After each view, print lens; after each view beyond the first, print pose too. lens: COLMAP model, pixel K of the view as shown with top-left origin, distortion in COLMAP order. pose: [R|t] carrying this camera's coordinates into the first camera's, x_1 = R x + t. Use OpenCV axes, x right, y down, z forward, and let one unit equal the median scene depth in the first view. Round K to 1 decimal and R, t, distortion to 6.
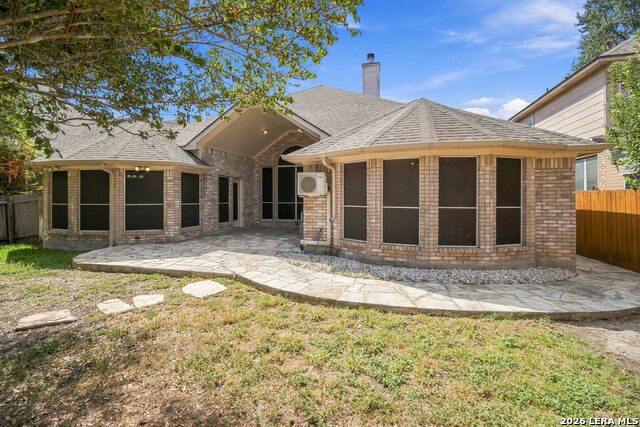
lens RADIAL K [[296.0, 0, 319.4], [0, 296.0, 199.6], [0, 0, 1]] dist [0.000713, 0.000291]
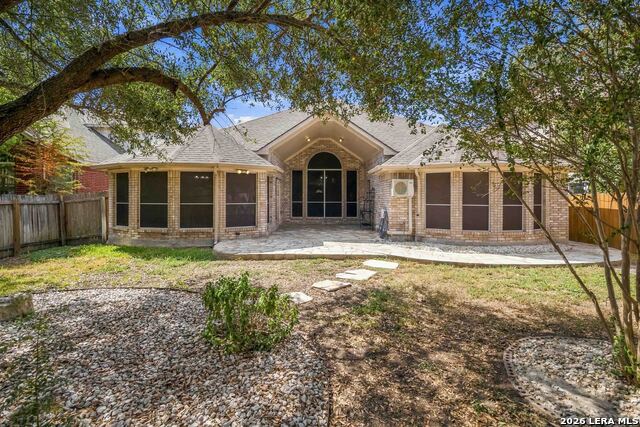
lens RADIAL K [[296.0, 0, 319.4], [0, 296.0, 199.6], [0, 0, 1]] dist [0.000713, 0.000291]
pose [[0.969383, 0.001542, 0.245550, -0.590205], [-0.002009, 0.999997, 0.001654, -0.001122], [-0.245547, -0.002096, 0.969382, -0.152266]]
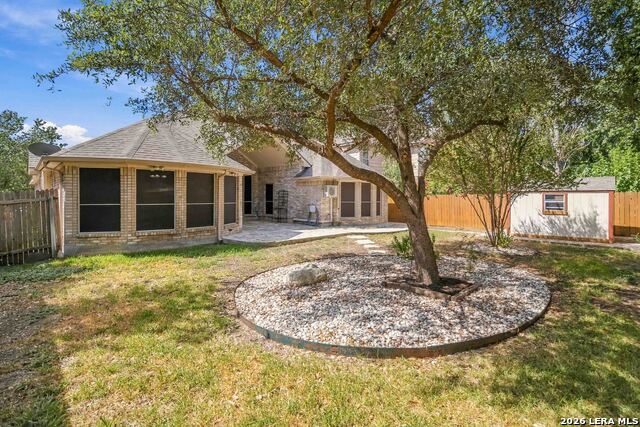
lens RADIAL K [[296.0, 0, 319.4], [0, 296.0, 199.6], [0, 0, 1]] dist [0.000713, 0.000291]
pose [[0.516103, -0.003409, 0.856520, -1.489352], [0.001949, 0.999994, 0.002805, -0.001230], [-0.856524, 0.000222, 0.516107, 0.034672]]
